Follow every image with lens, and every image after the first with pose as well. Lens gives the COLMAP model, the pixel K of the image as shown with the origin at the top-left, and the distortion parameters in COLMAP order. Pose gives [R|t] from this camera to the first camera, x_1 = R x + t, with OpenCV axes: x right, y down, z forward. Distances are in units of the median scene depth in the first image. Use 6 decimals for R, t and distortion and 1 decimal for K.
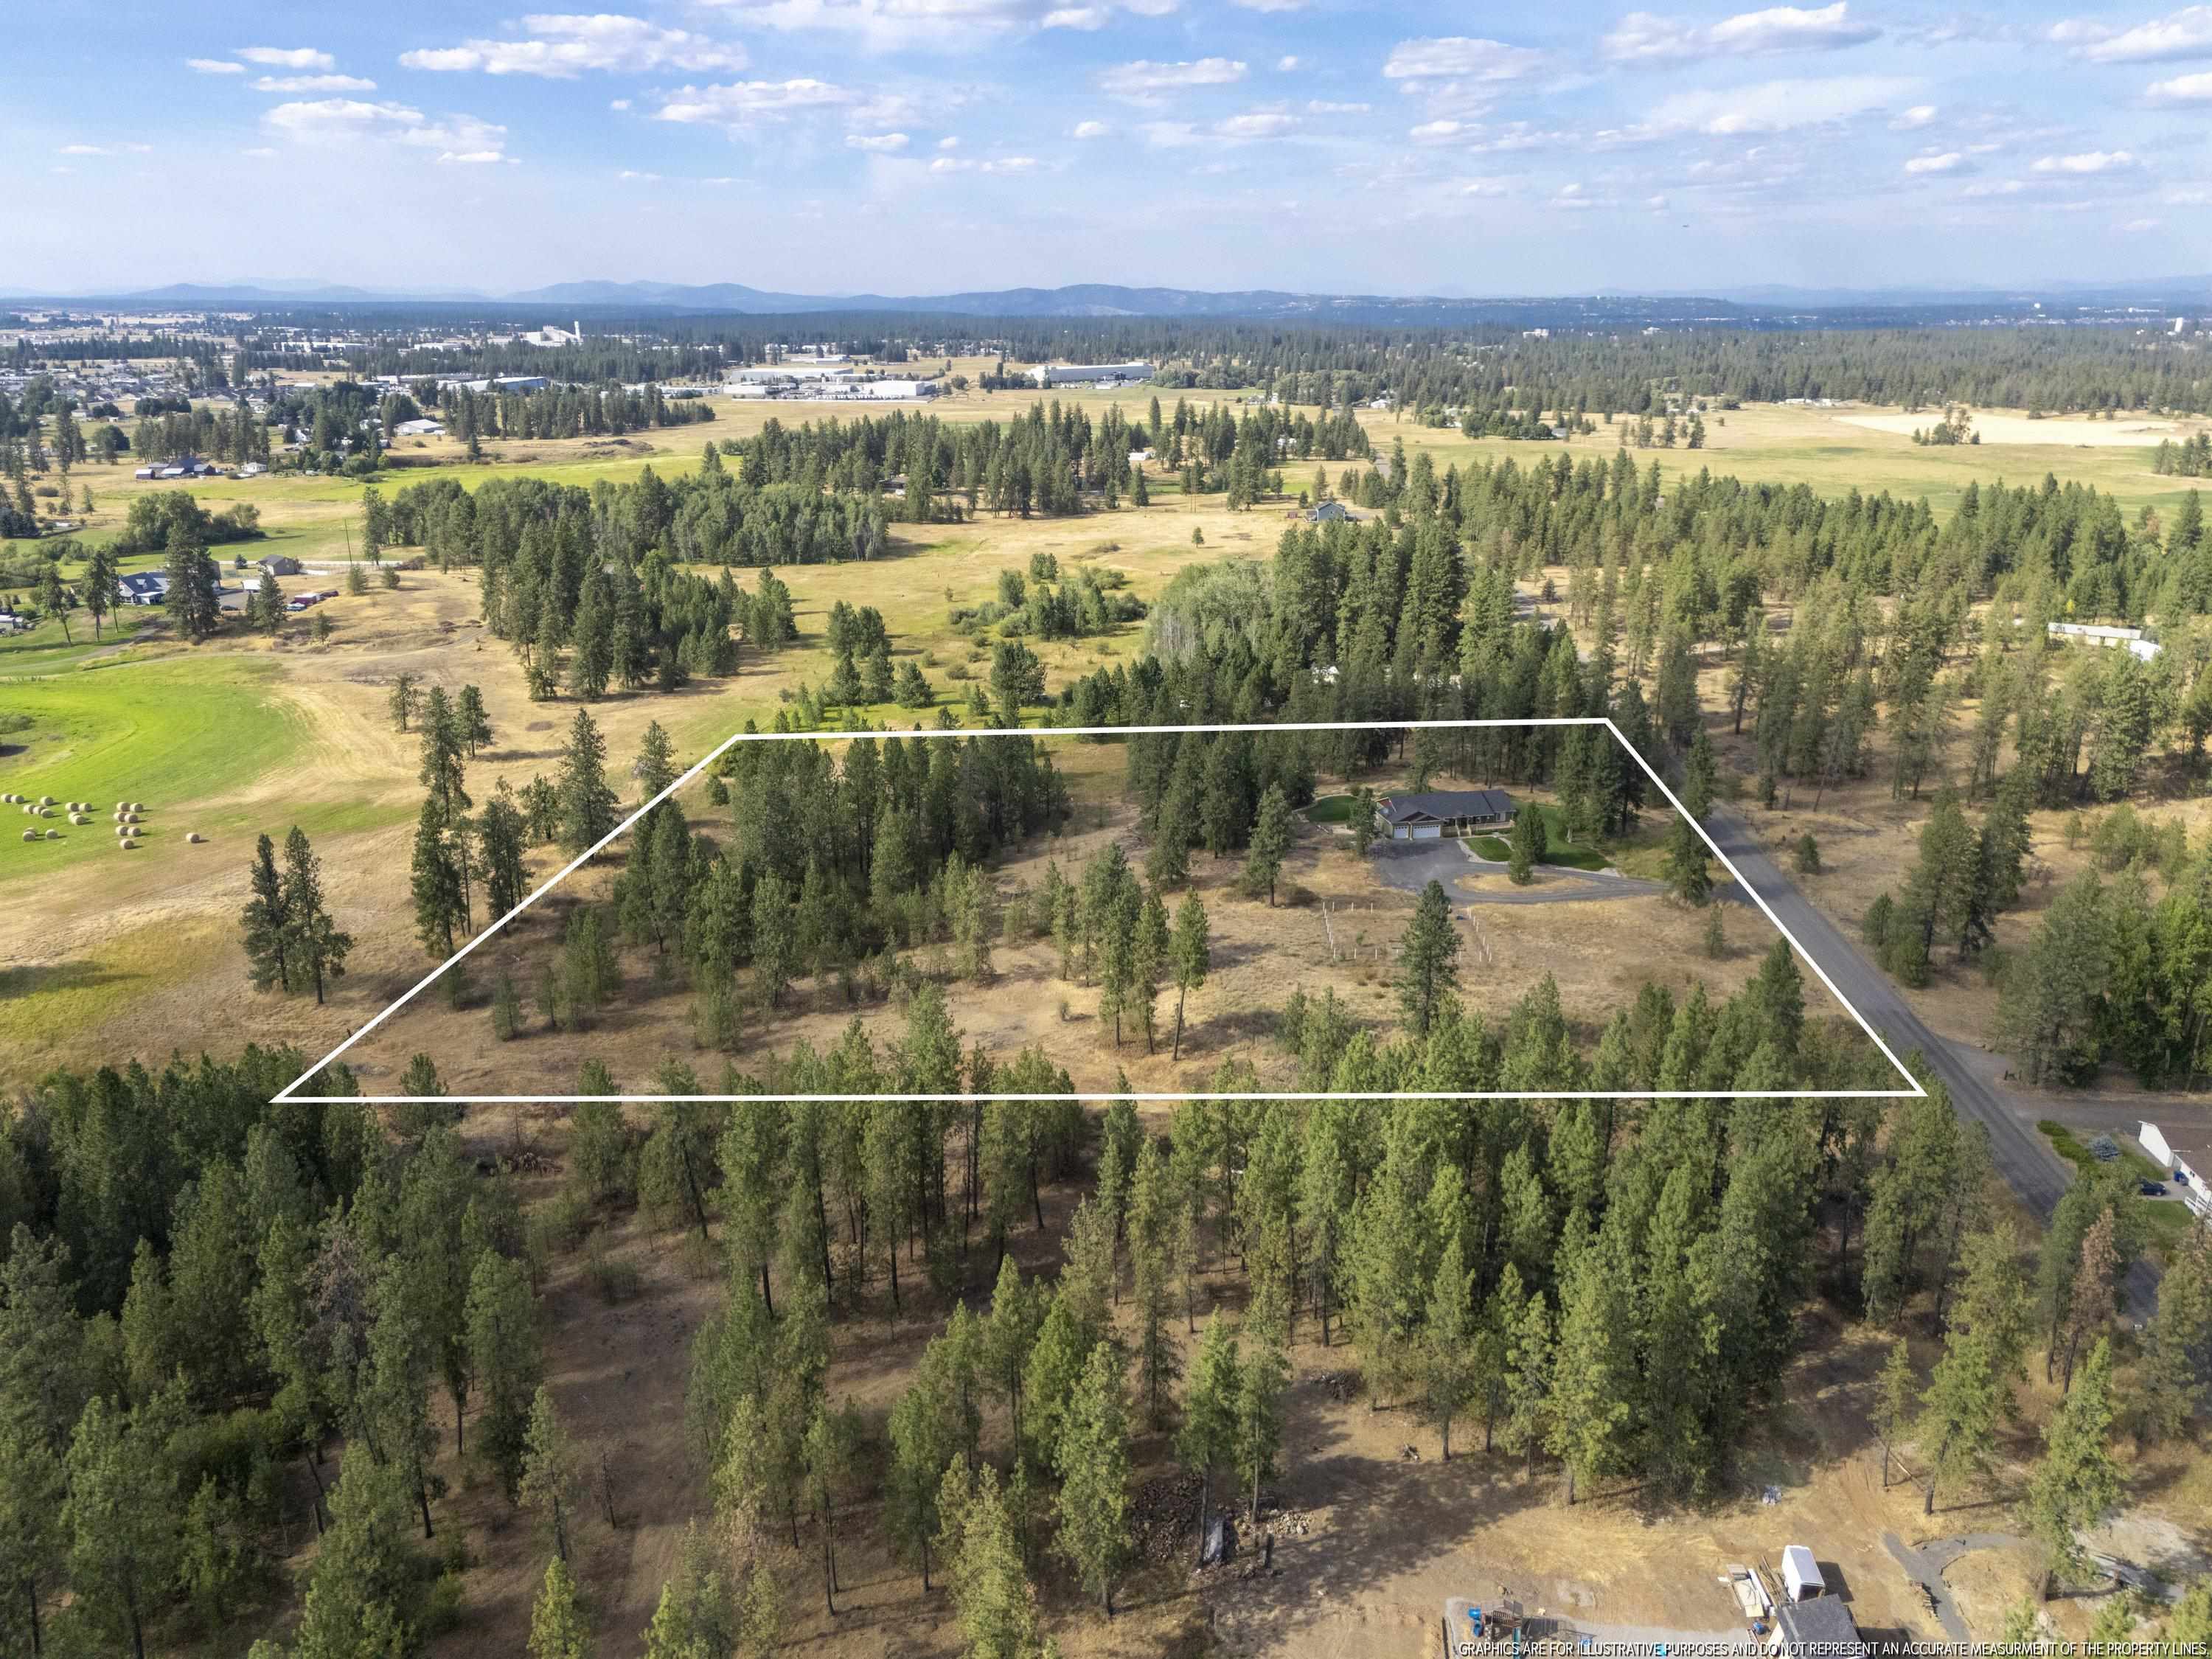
lens RADIAL K [[1657.2, 0, 1106.0], [0, 1657.2, 829.5], [0, 0, 1]] dist [-0.012814, -0.010629]
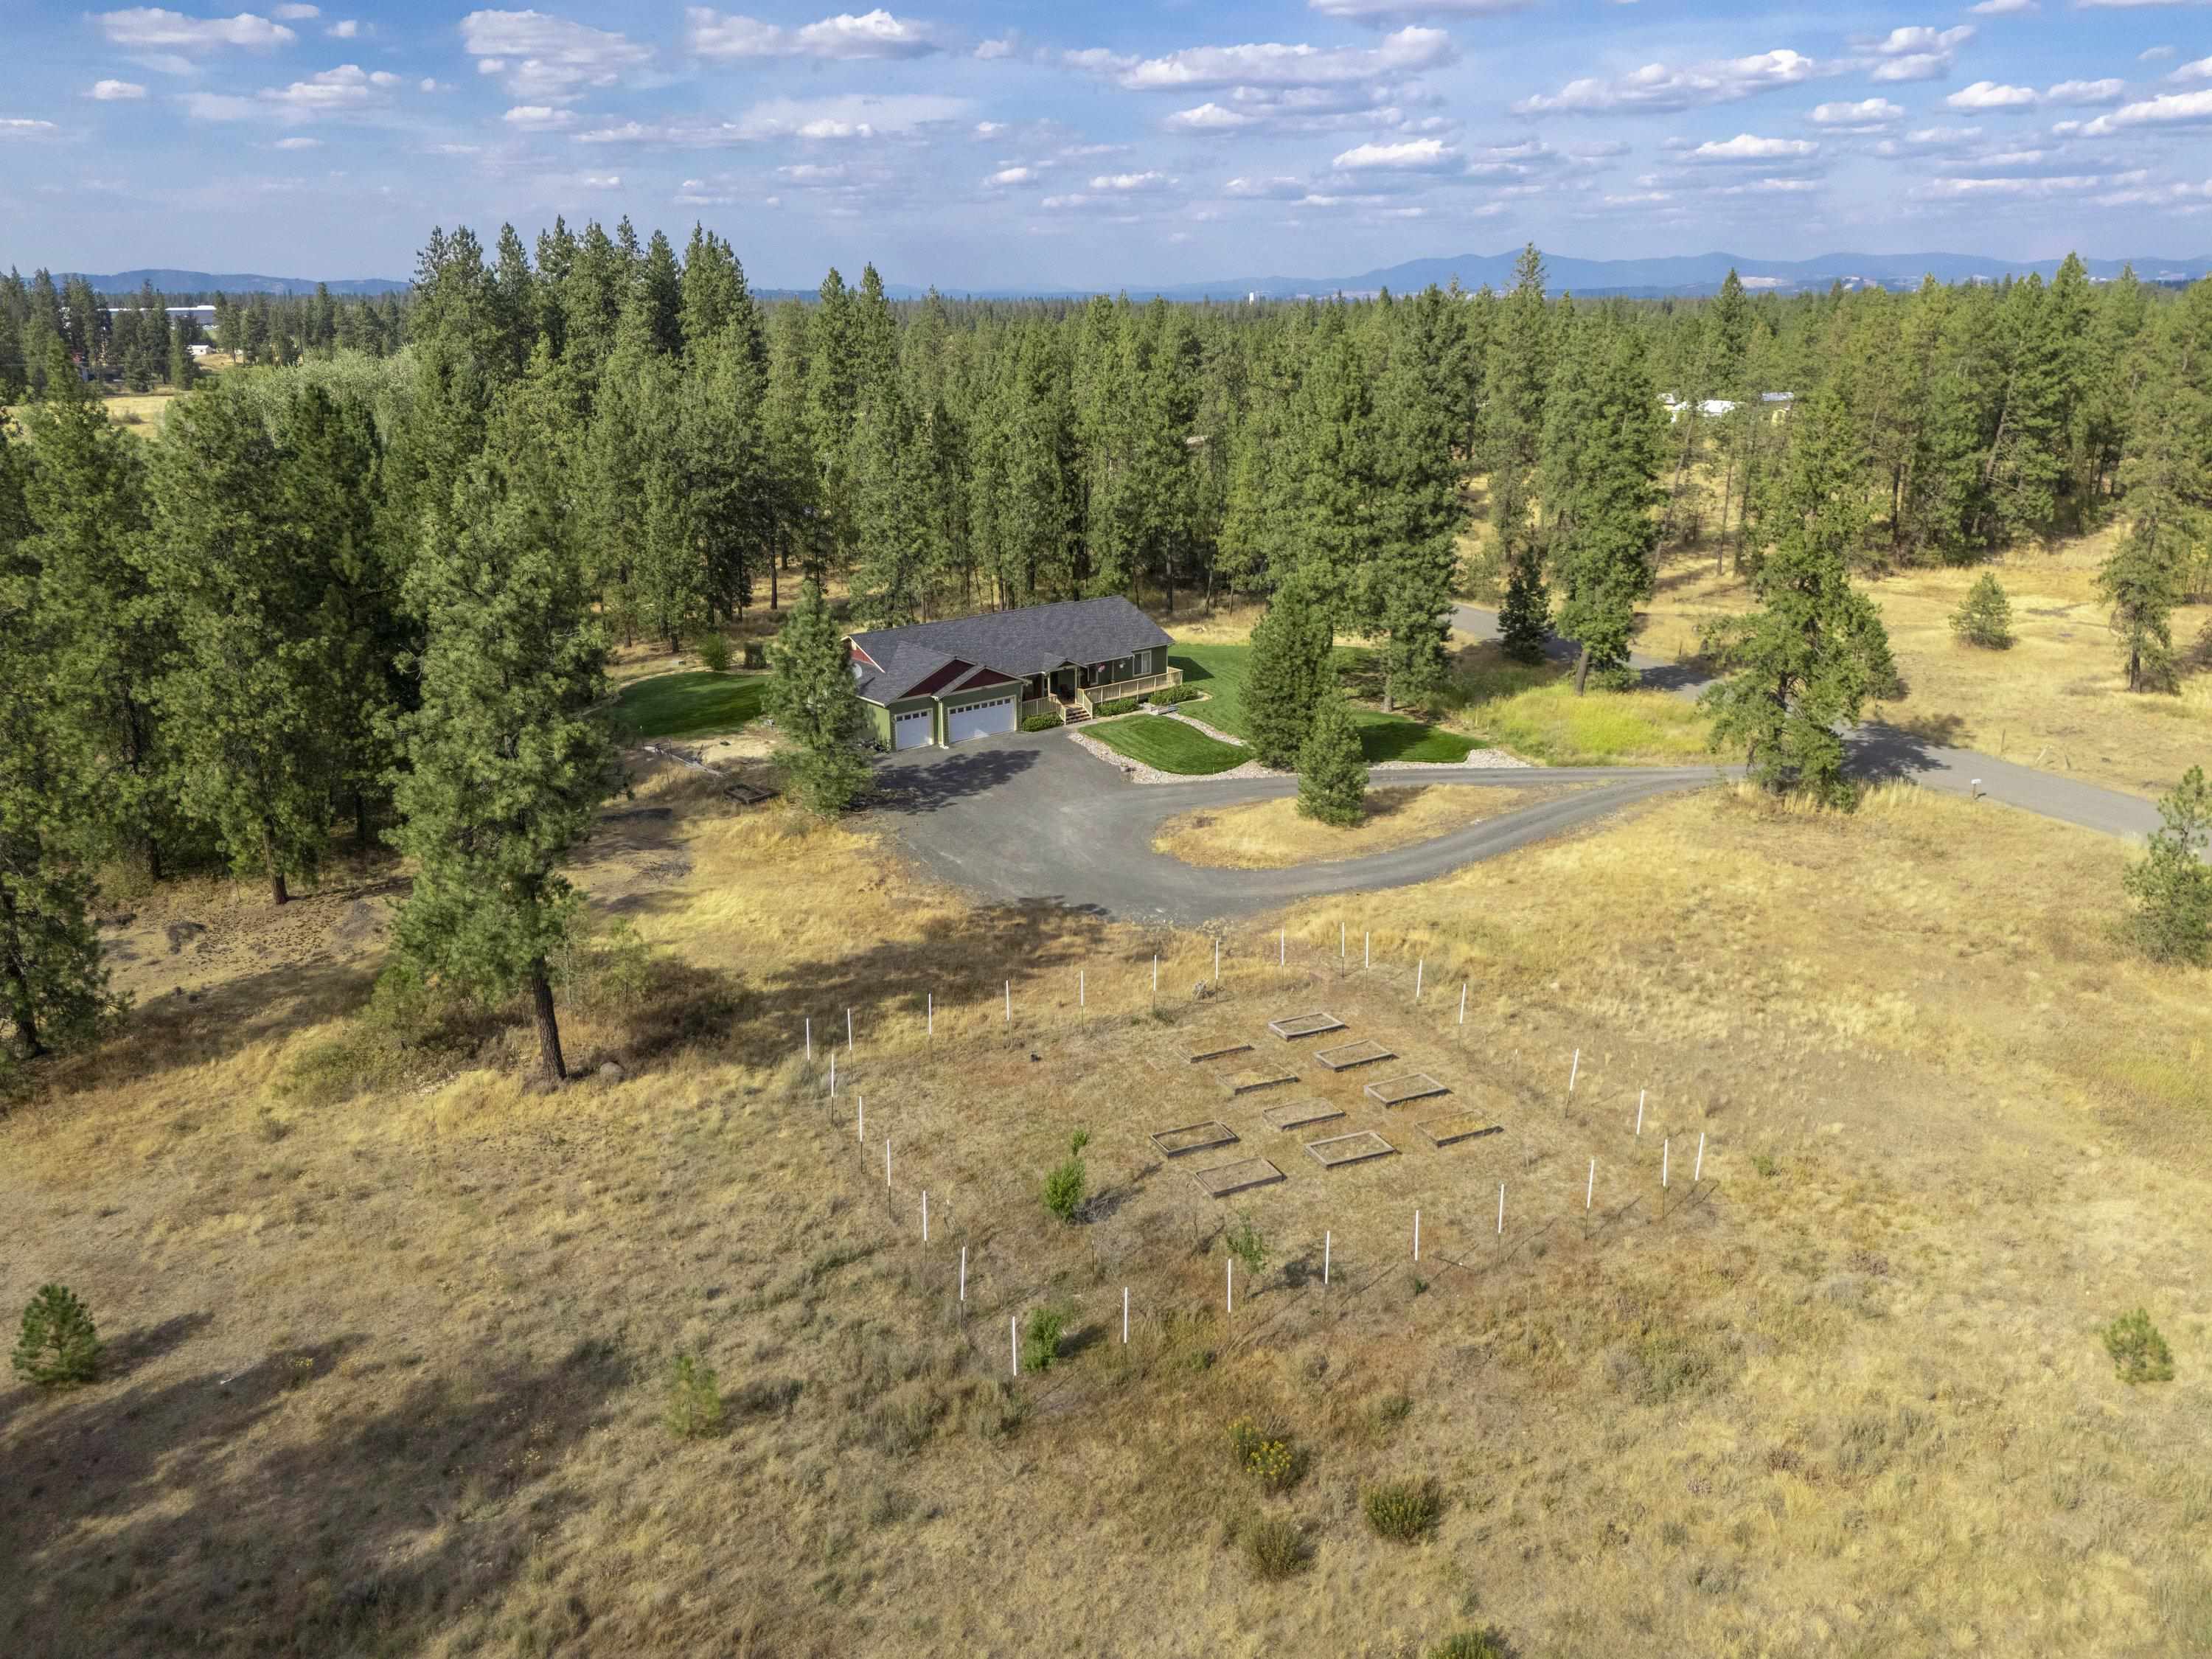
lens RADIAL K [[1641.7, 0, 1062.0], [0, 1641.7, 838.0], [0, 0, 1]] dist [0.049410, -0.002432]
pose [[0.891947, -0.145791, 0.427991, 0.068129], [0.145697, 0.988773, 0.033178, 0.016996], [-0.428023, 0.032764, 0.903174, 0.739646]]
